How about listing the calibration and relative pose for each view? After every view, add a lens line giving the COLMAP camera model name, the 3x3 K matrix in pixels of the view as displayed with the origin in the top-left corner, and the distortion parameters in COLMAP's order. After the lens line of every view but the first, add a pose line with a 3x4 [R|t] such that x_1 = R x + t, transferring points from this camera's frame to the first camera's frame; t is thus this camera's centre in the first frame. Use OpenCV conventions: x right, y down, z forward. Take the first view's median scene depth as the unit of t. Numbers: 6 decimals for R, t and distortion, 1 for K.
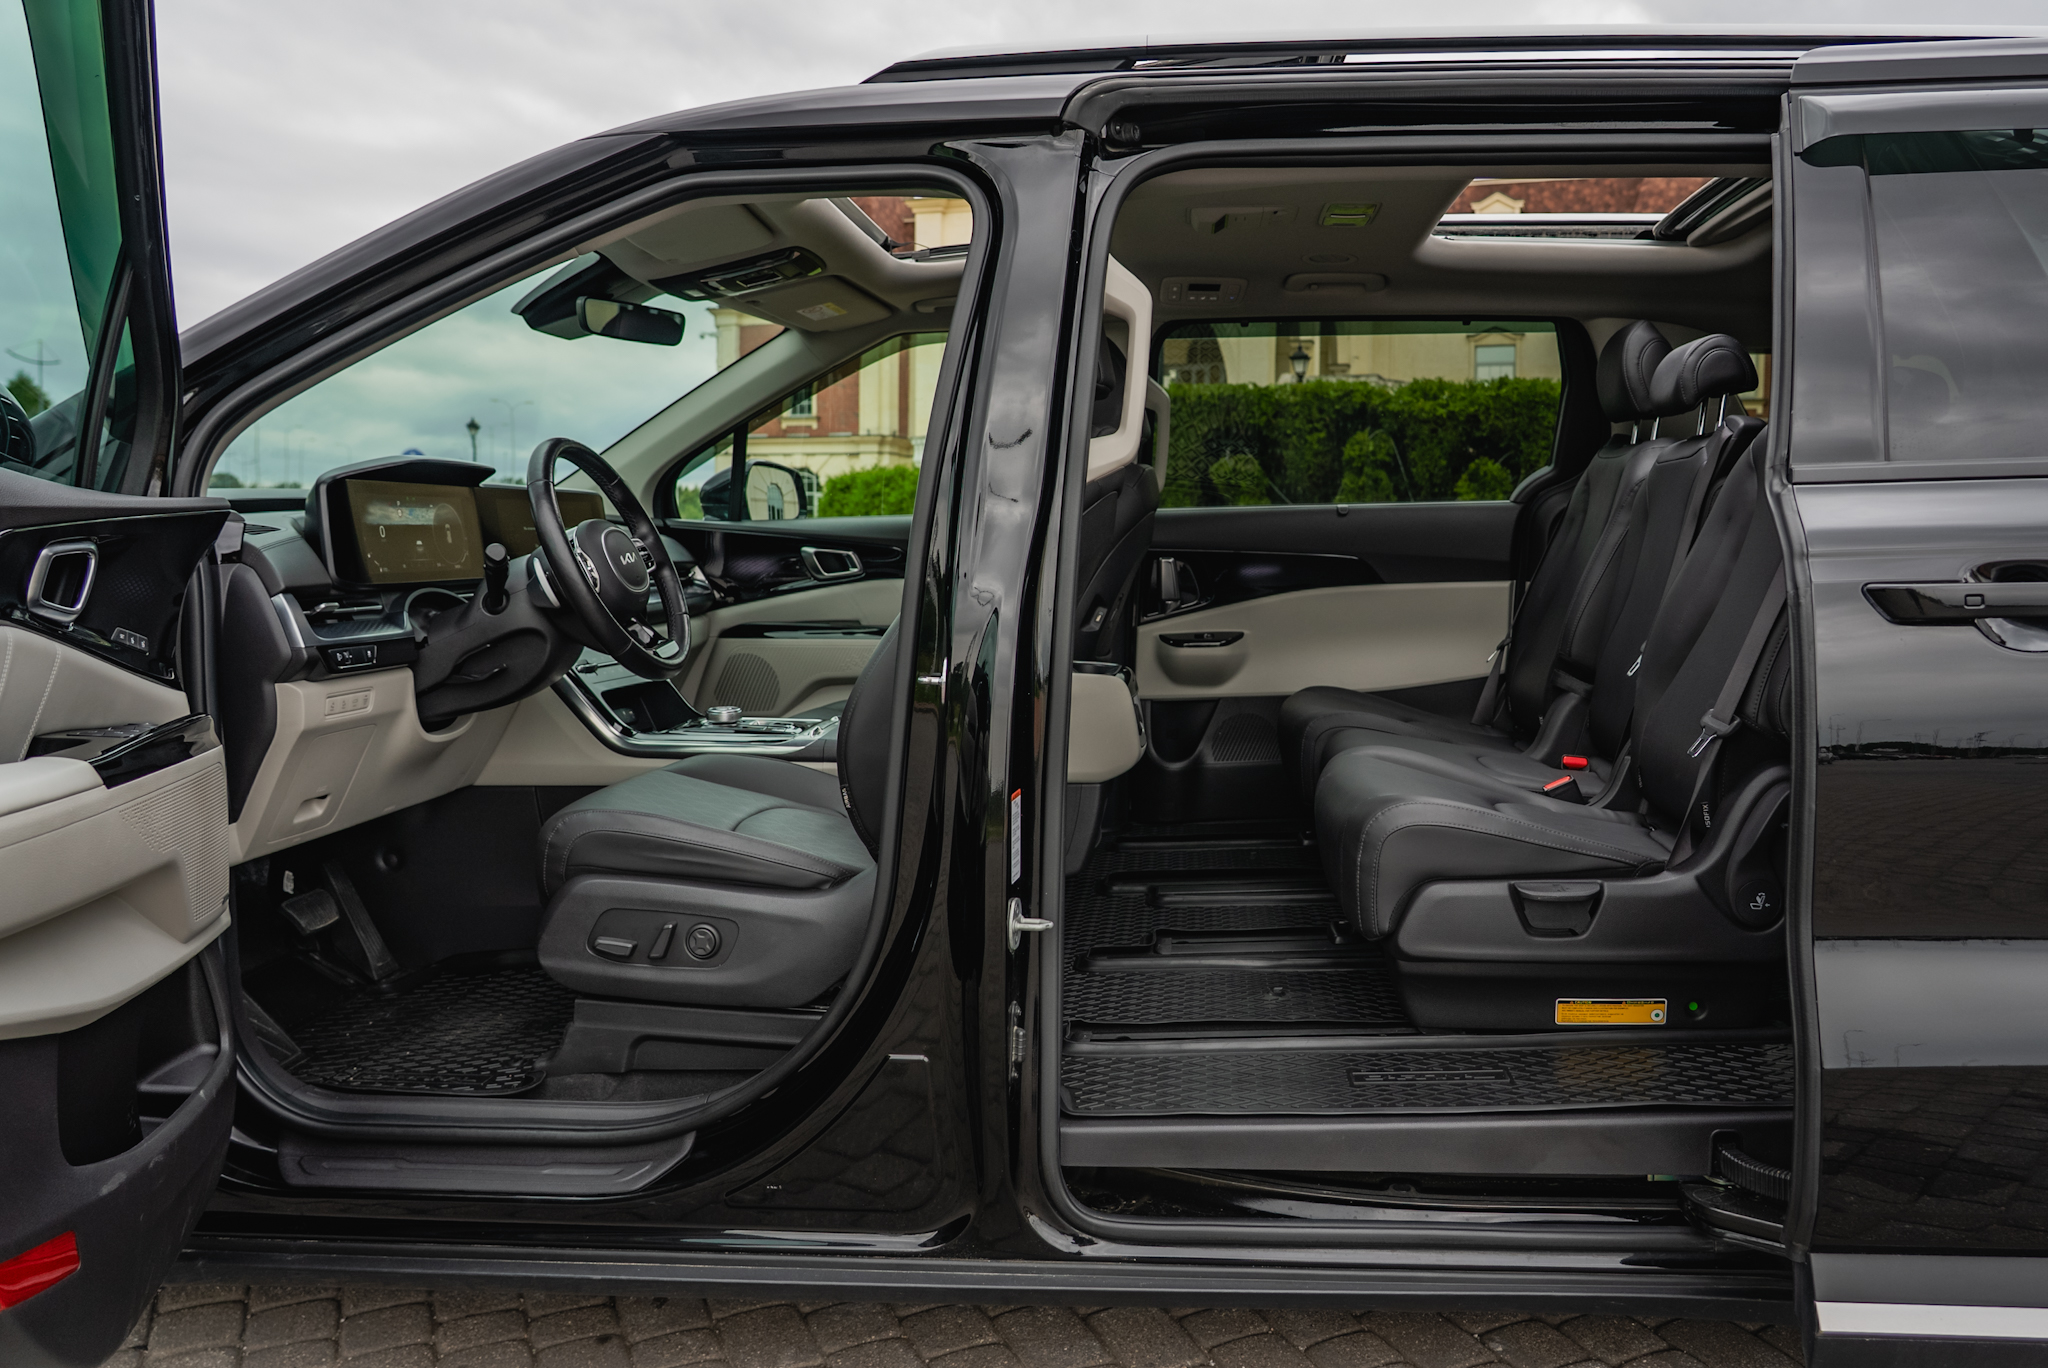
lens RADIAL K [[1459.4, 0, 1052.6], [0, 1459.4, 608.5], [0, 0, 1]] dist [-0.028212, 0.004673]
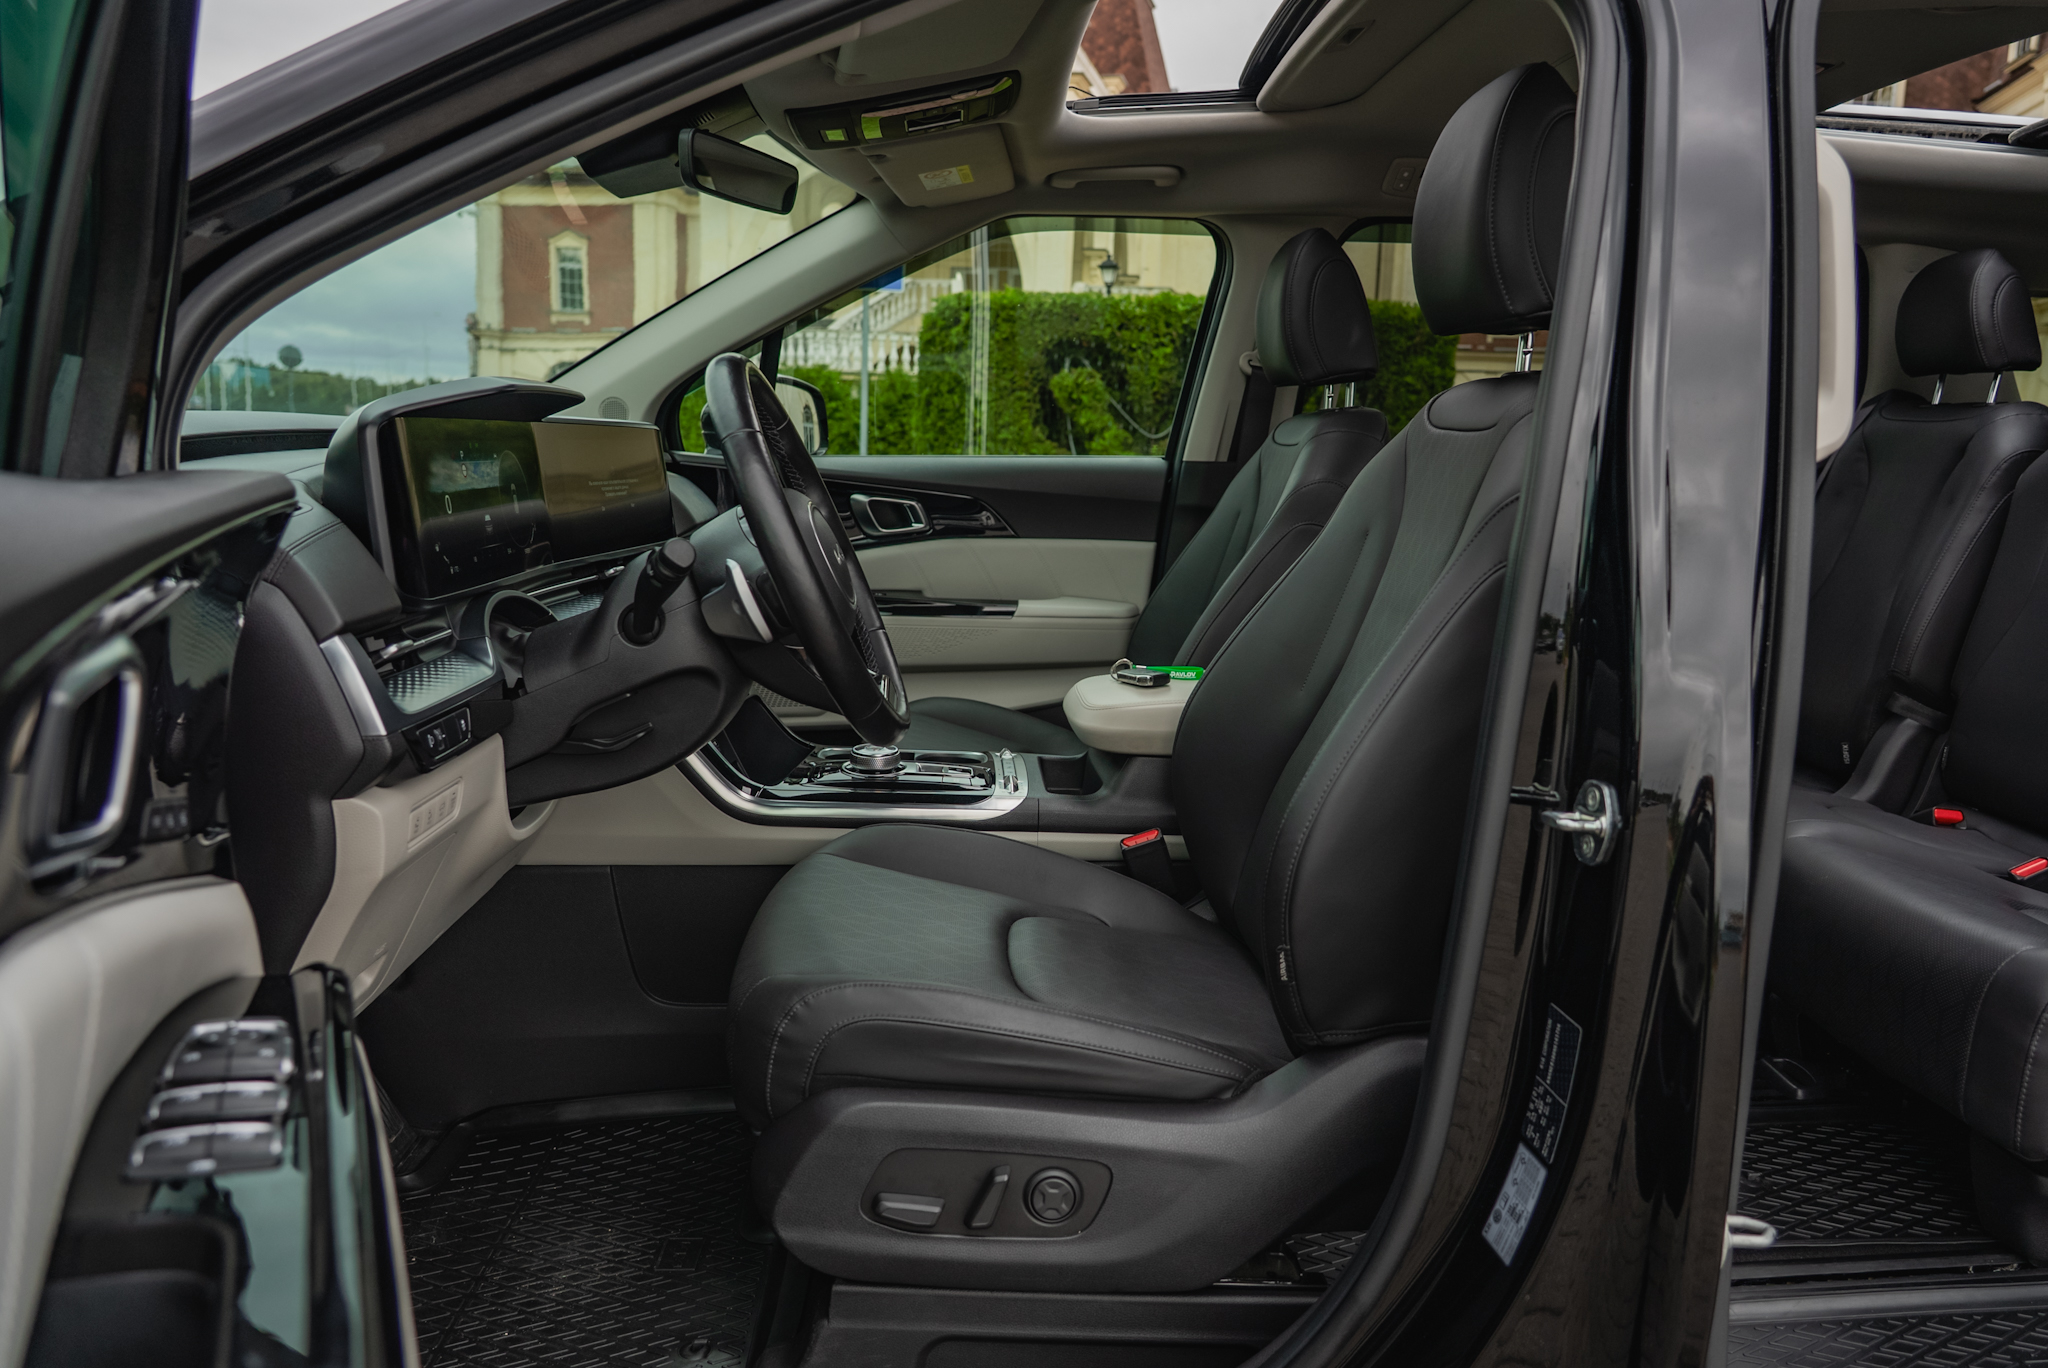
lens RADIAL K [[1459.4, 0, 993.6], [0, 1459.4, 658.5], [0, 0, 1]] dist [-0.028212, 0.004673]
pose [[0.991848, 0.011902, 0.126869, -0.311265], [-0.024275, 0.995044, 0.096431, -0.052940], [-0.125092, -0.098725, 0.987221, 0.371014]]
